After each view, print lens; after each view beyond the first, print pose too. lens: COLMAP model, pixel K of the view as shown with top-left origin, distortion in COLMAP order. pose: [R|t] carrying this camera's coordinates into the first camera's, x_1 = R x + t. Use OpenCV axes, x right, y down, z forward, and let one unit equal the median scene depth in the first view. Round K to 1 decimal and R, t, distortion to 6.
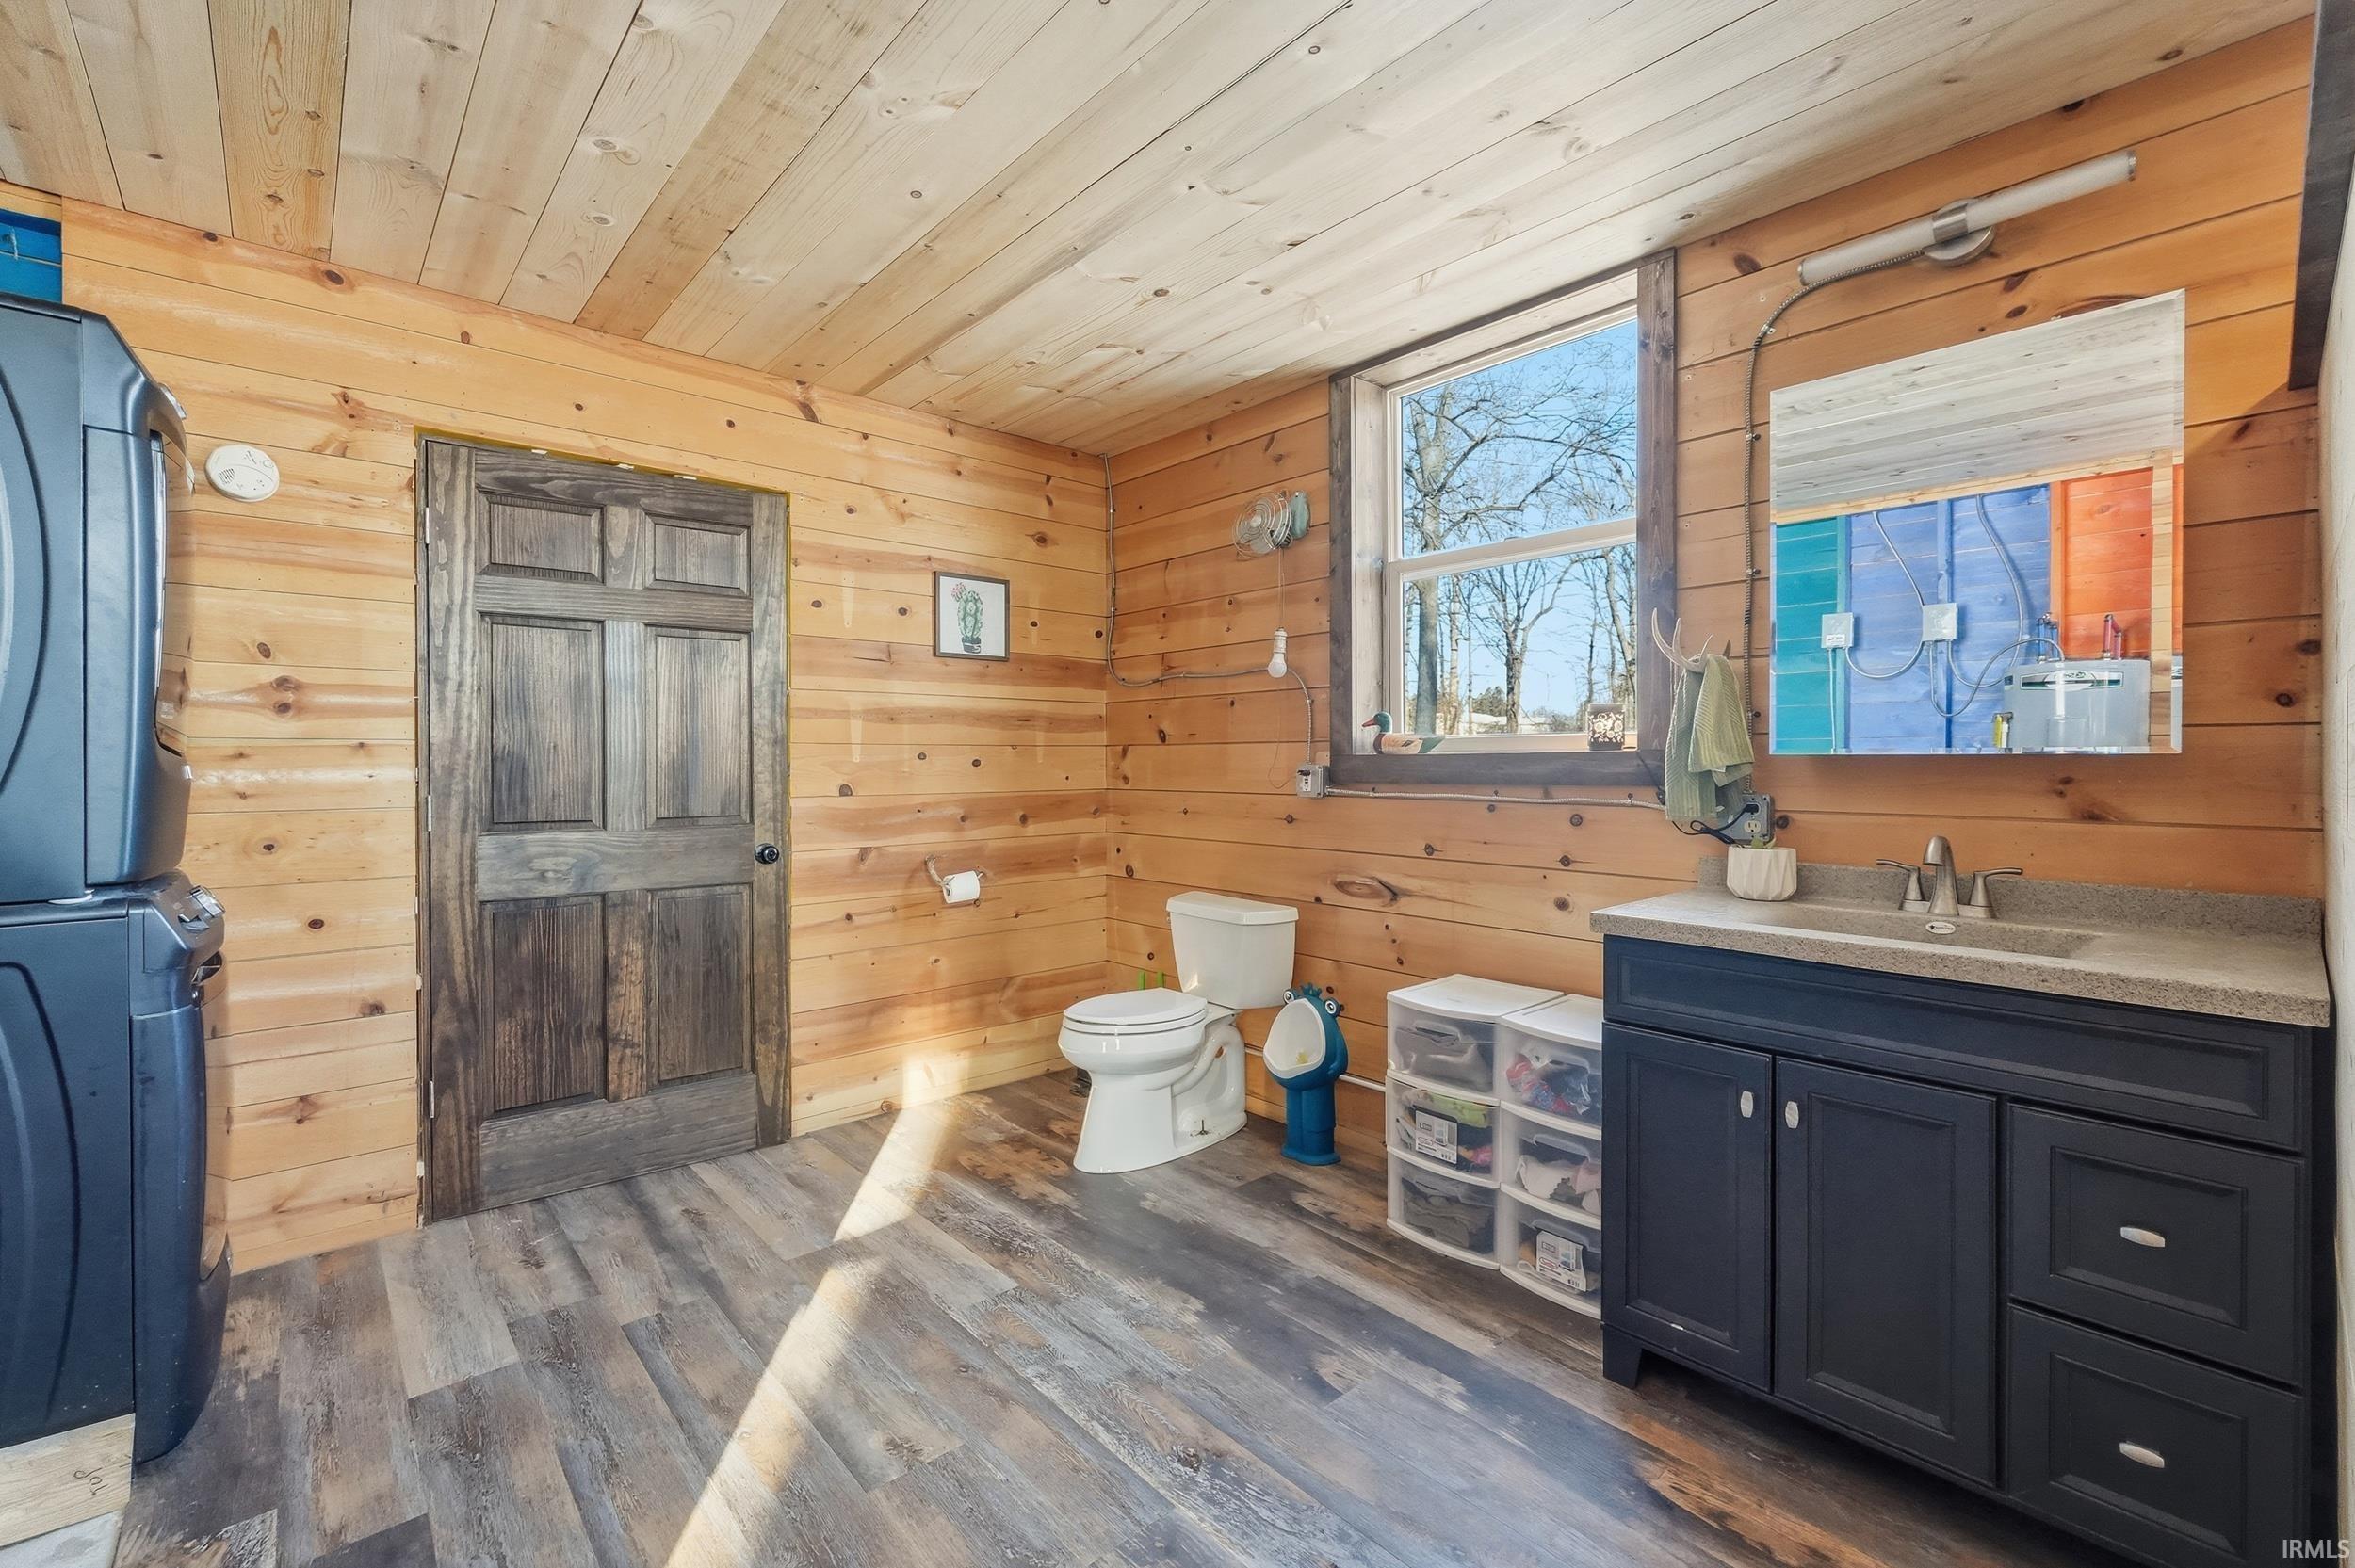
lens RADIAL K [[999.9, 0, 1175.5], [0, 999.9, 767.0], [0, 0, 1]] dist [0.000190, 0.000173]
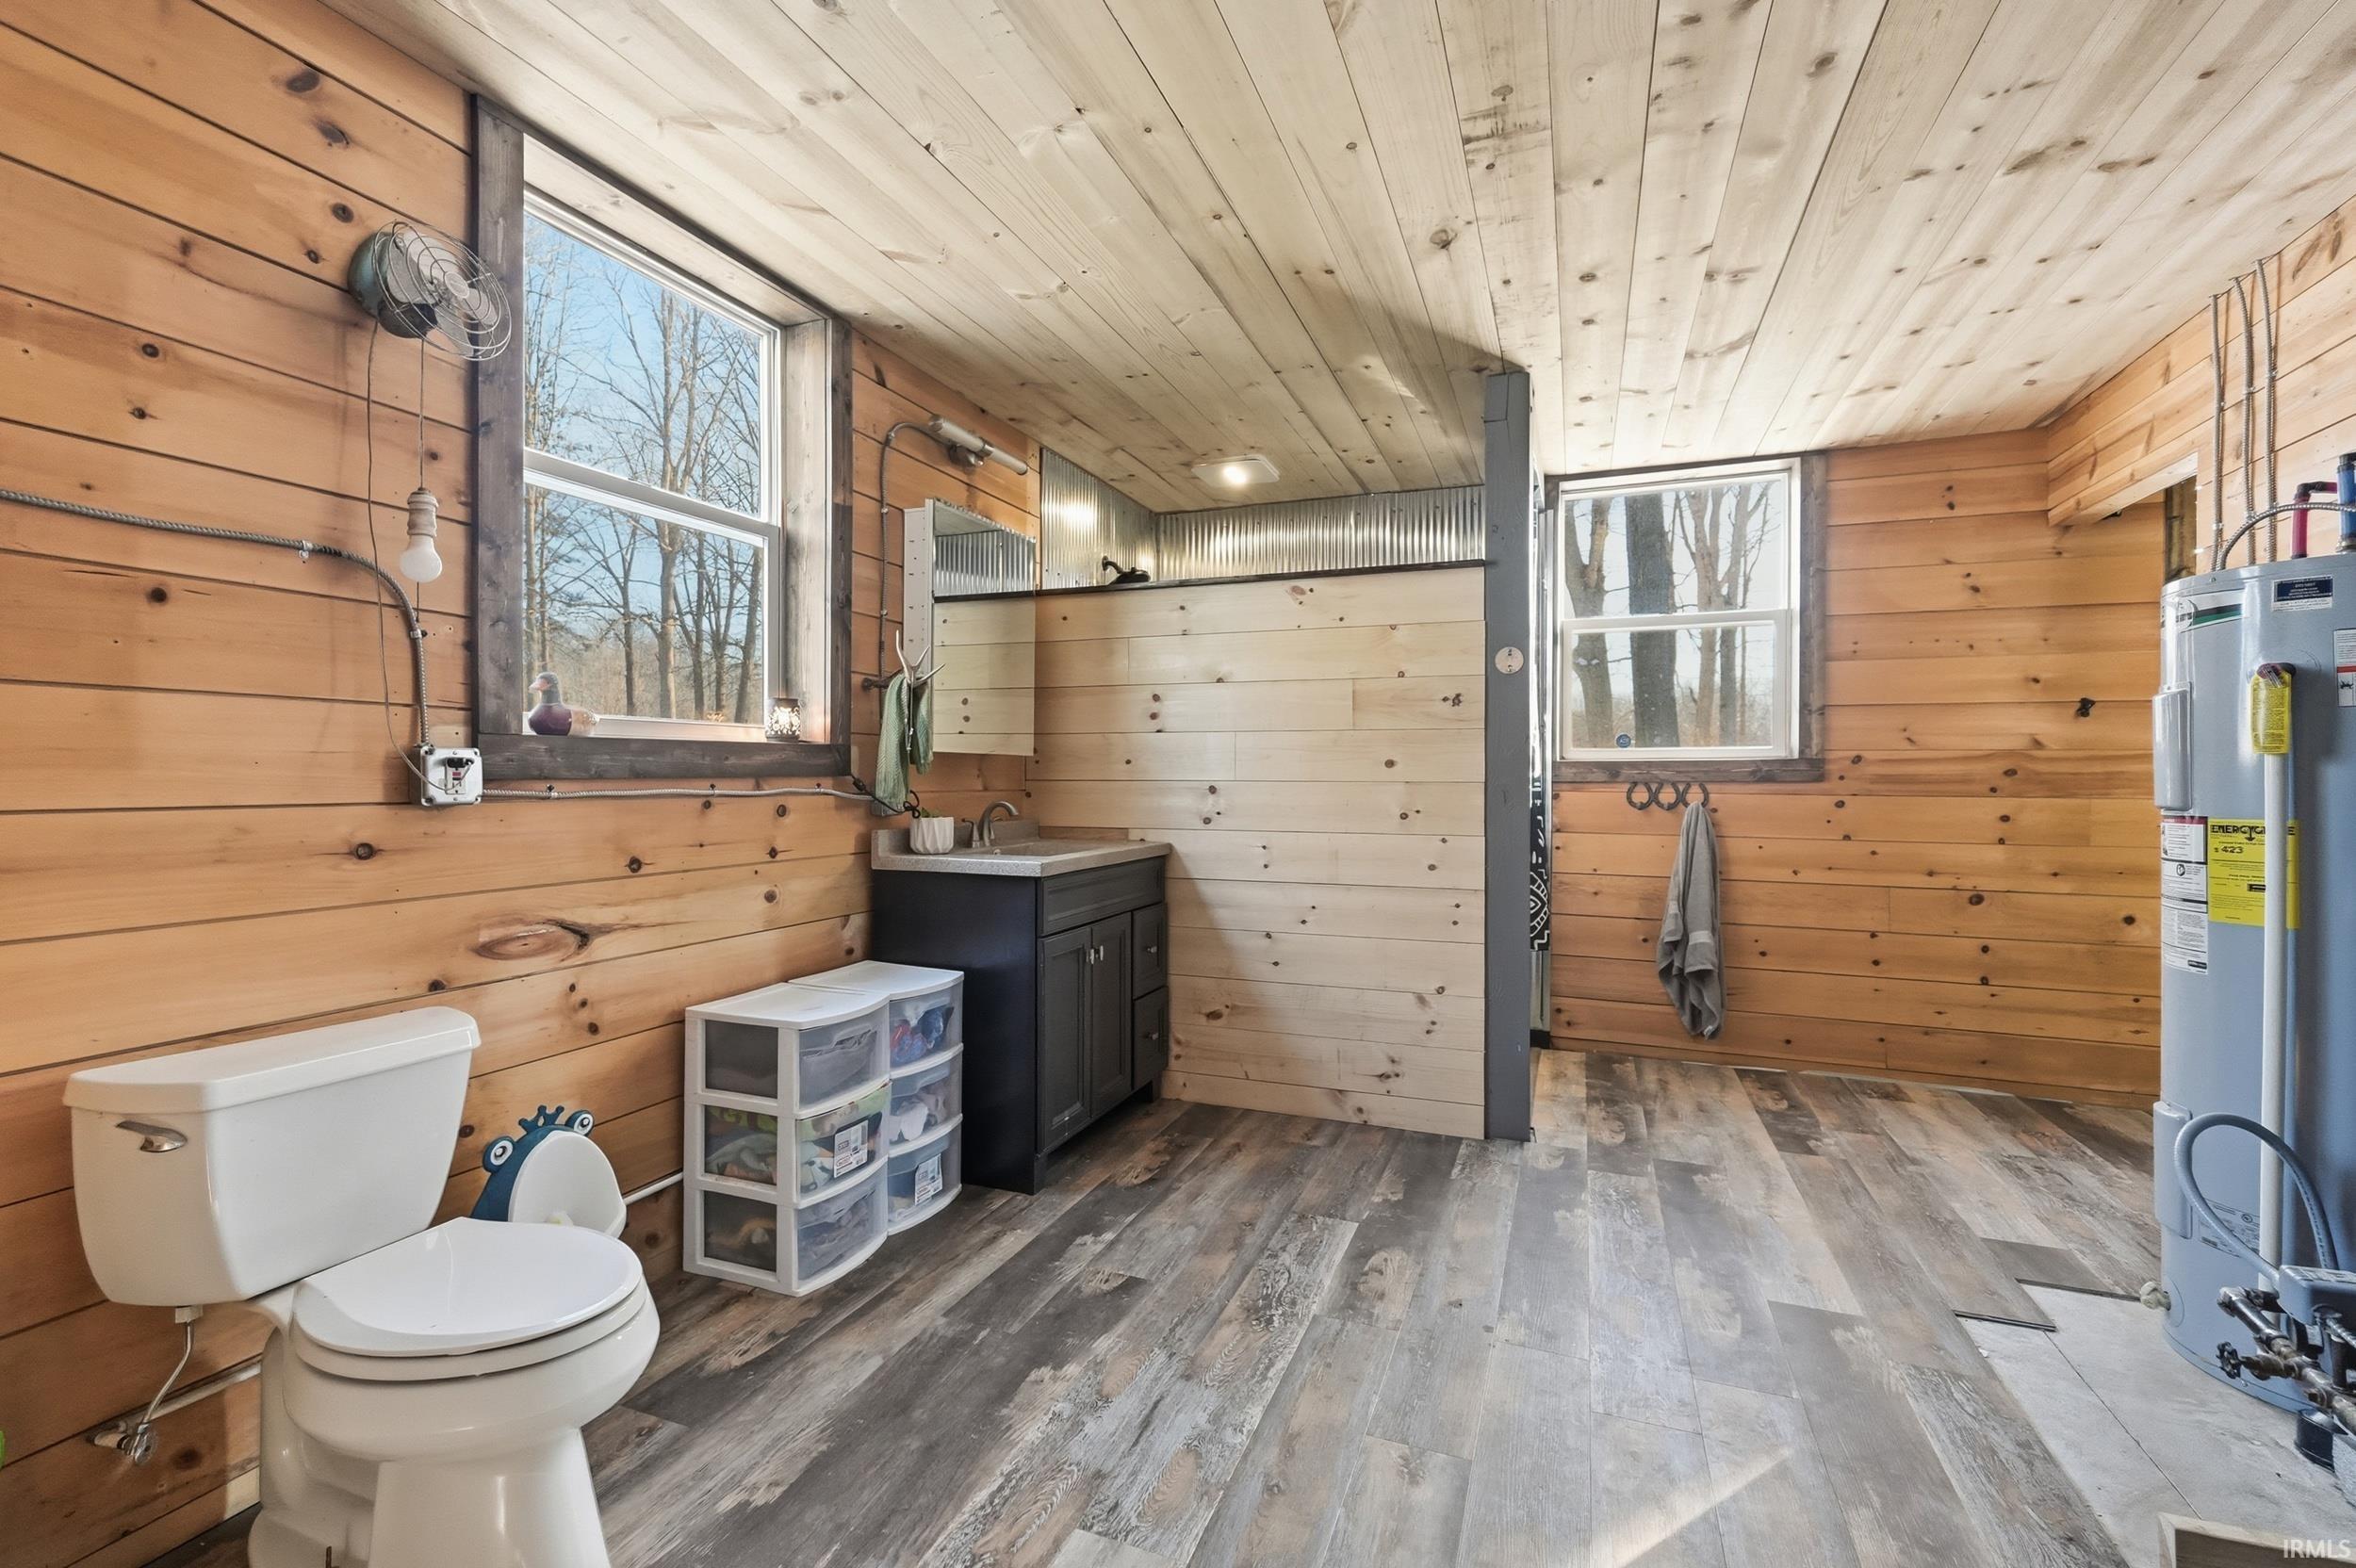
lens RADIAL K [[1039.4, 0, 1150.4], [0, 1039.4, 778.5], [0, 0, 1]] dist [-0.002938, -0.000516]
pose [[-0.440372, -0.003369, 0.897809, -0.818002], [0.003308, 0.999980, 0.005375, 0.018479], [-0.897809, 0.005337, -0.440352, 1.295501]]
